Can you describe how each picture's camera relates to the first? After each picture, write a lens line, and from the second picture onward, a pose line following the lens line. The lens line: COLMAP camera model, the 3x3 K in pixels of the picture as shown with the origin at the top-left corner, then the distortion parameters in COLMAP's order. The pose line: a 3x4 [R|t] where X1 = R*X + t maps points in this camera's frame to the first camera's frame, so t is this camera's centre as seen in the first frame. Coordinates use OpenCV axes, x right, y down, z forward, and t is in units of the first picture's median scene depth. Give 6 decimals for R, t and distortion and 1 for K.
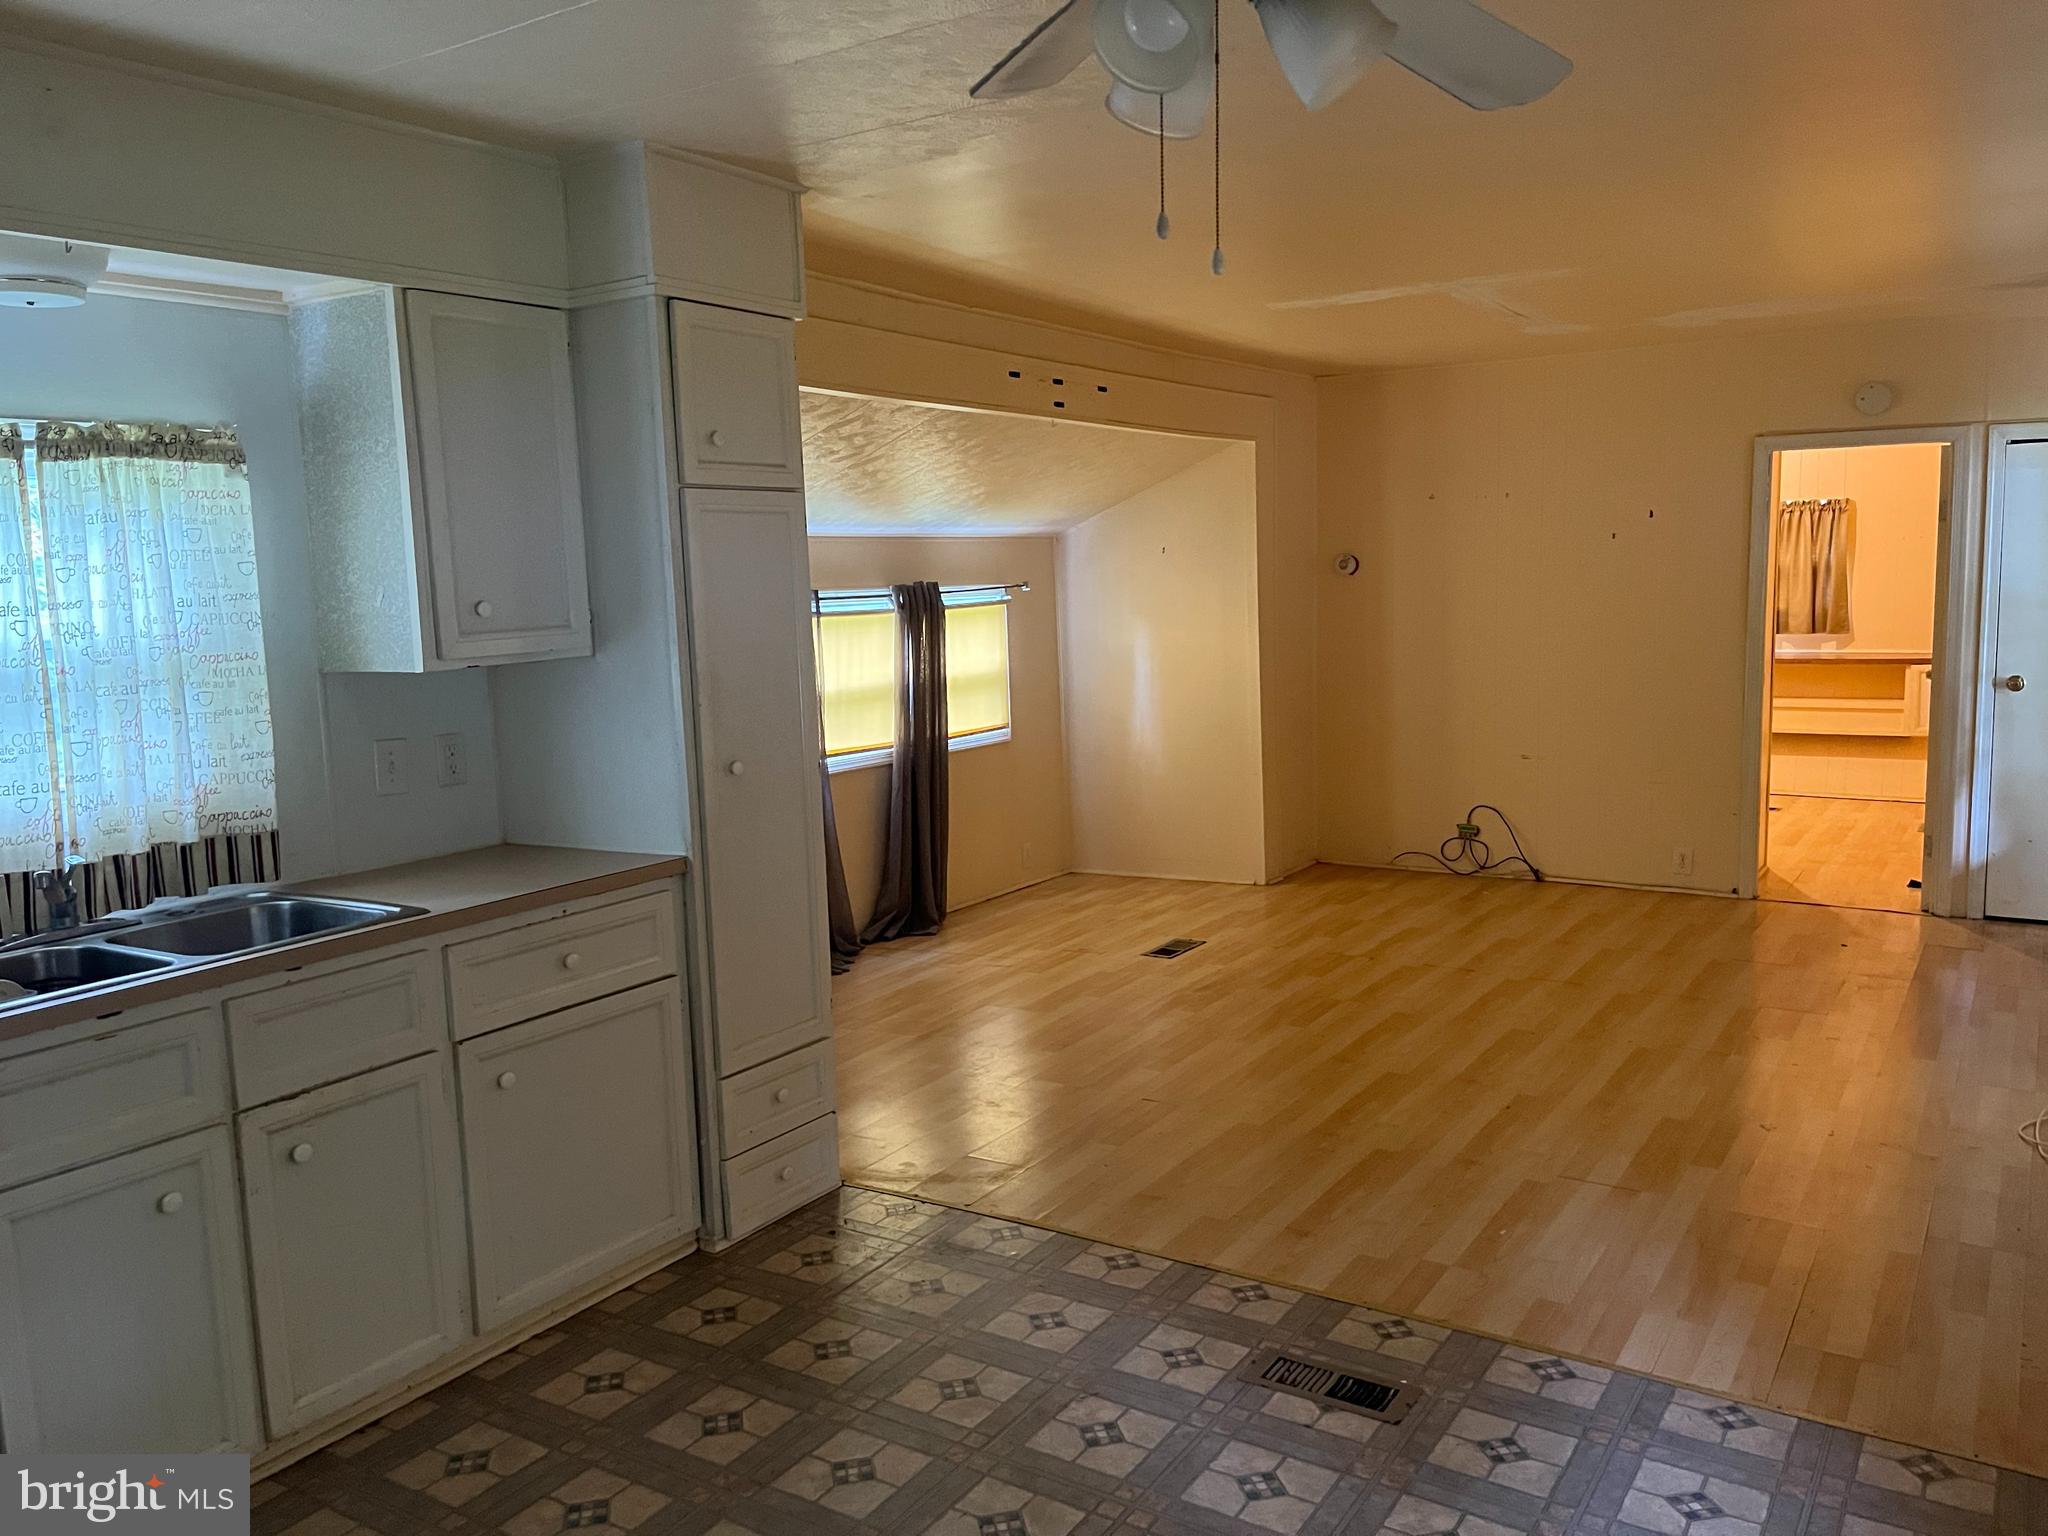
lens RADIAL K [[1556.6, 0, 1012.2], [0, 1556.6, 767.0], [0, 0, 1]] dist [0.022528, -0.007722]
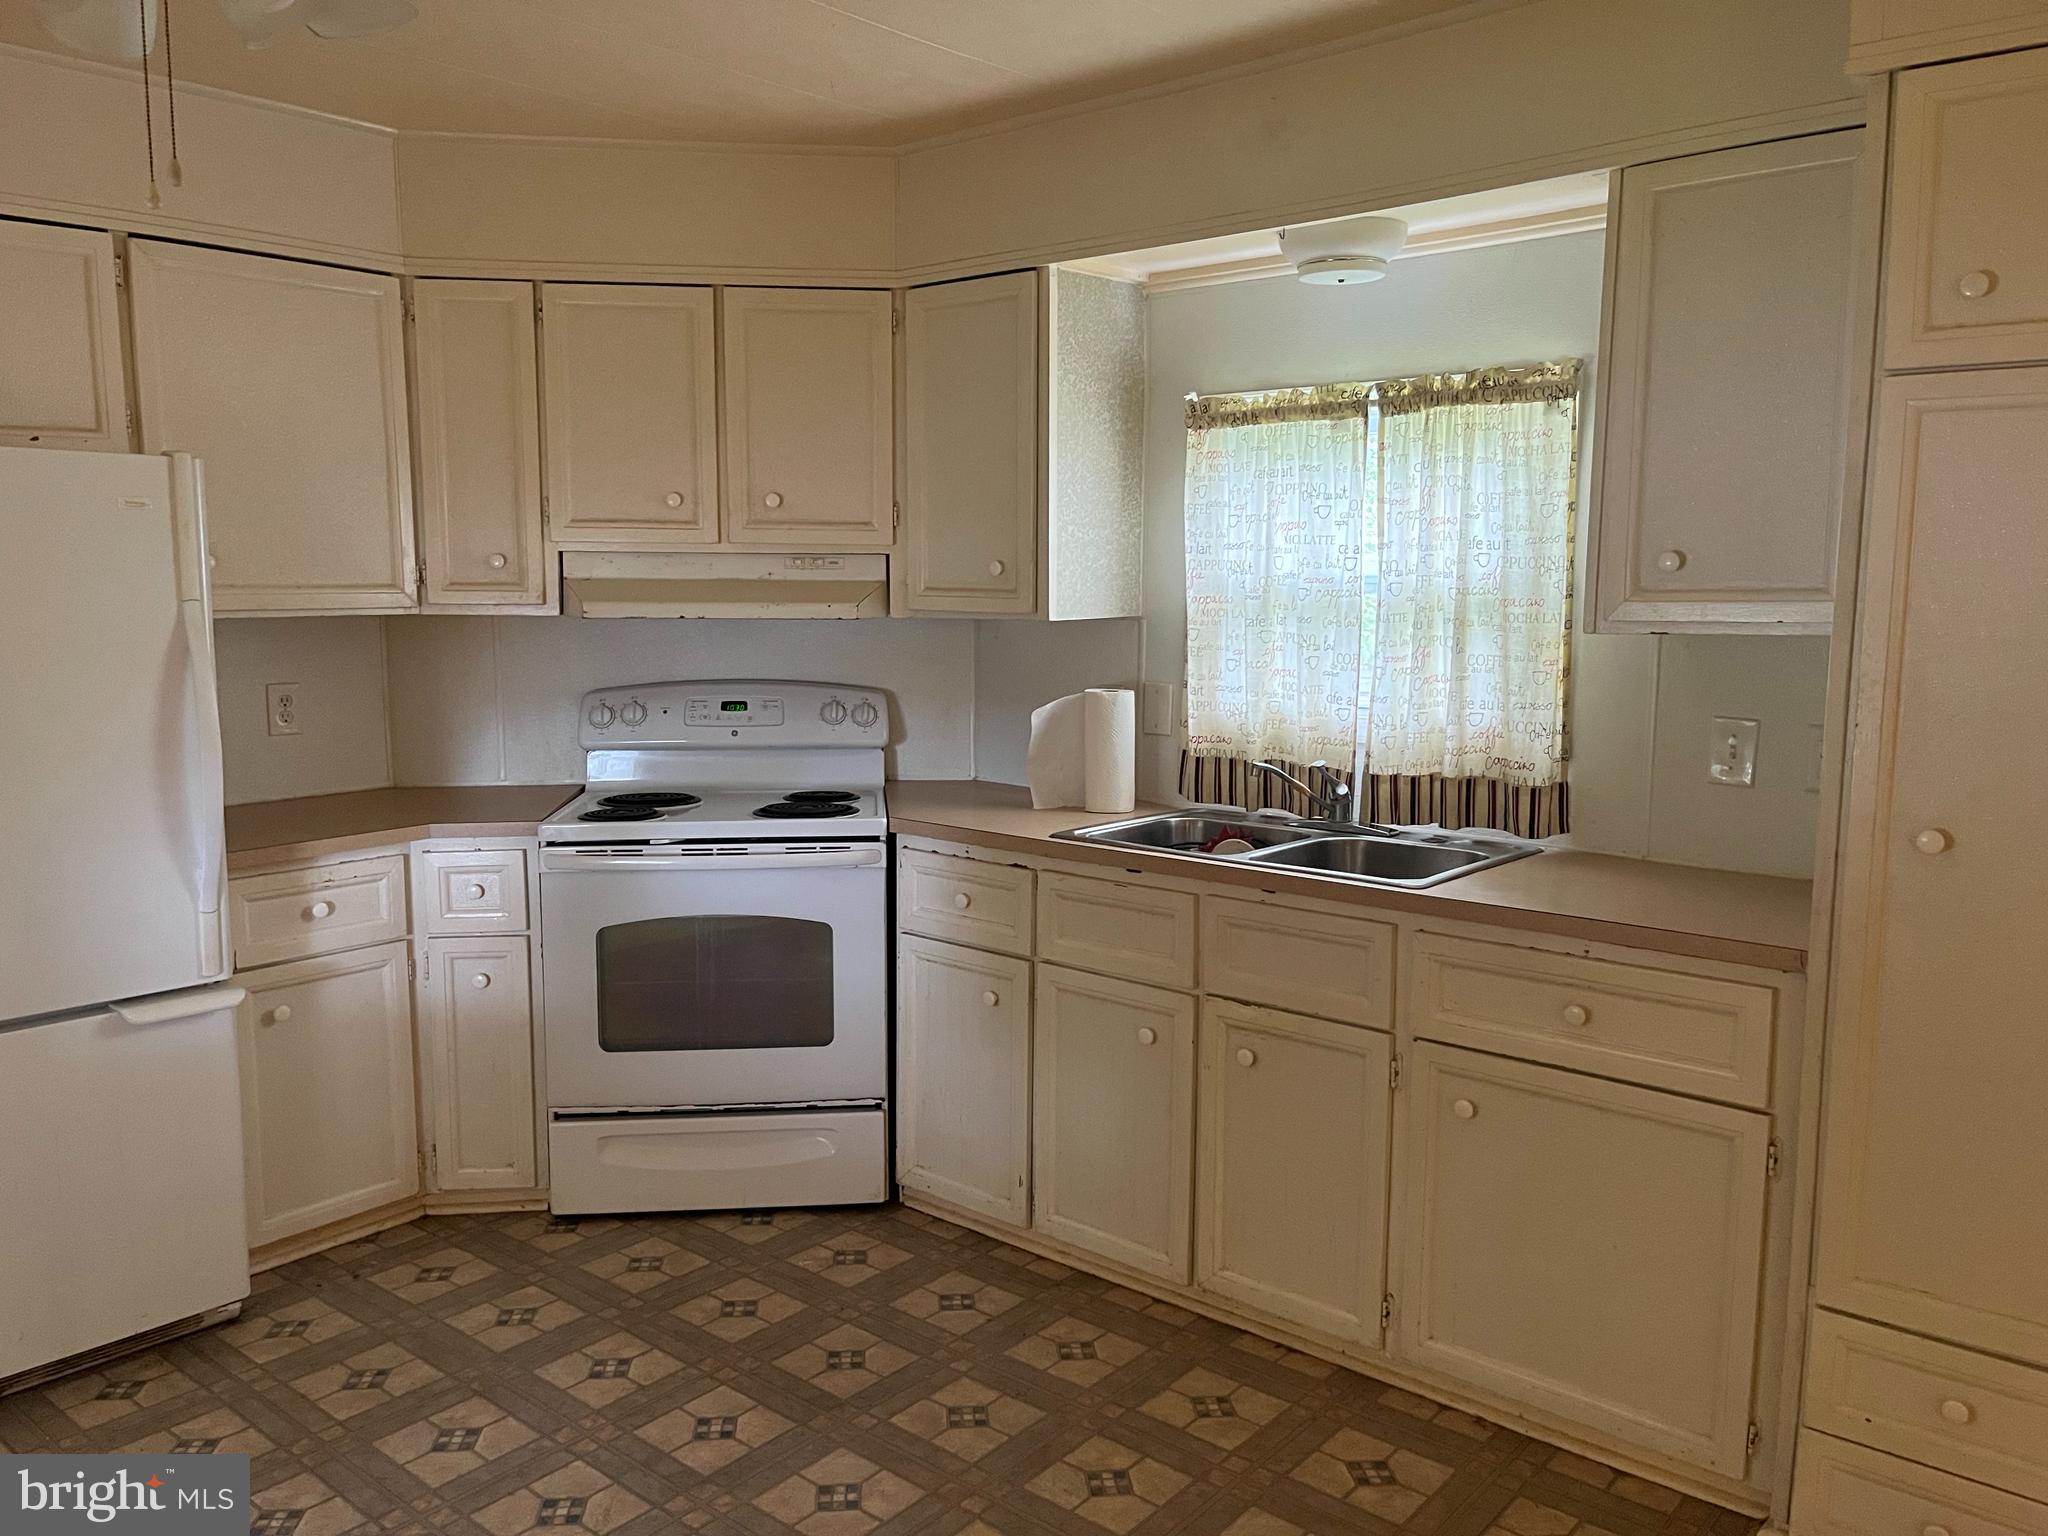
lens RADIAL K [[1556.6, 0, 1012.2], [0, 1556.6, 767.0], [0, 0, 1]] dist [0.022528, -0.007722]
pose [[-0.115799, 0.164107, -0.979622, 0.543444], [-0.118262, 0.976964, 0.177641, -0.112429], [0.986207, 0.136423, -0.093724, 0.846964]]
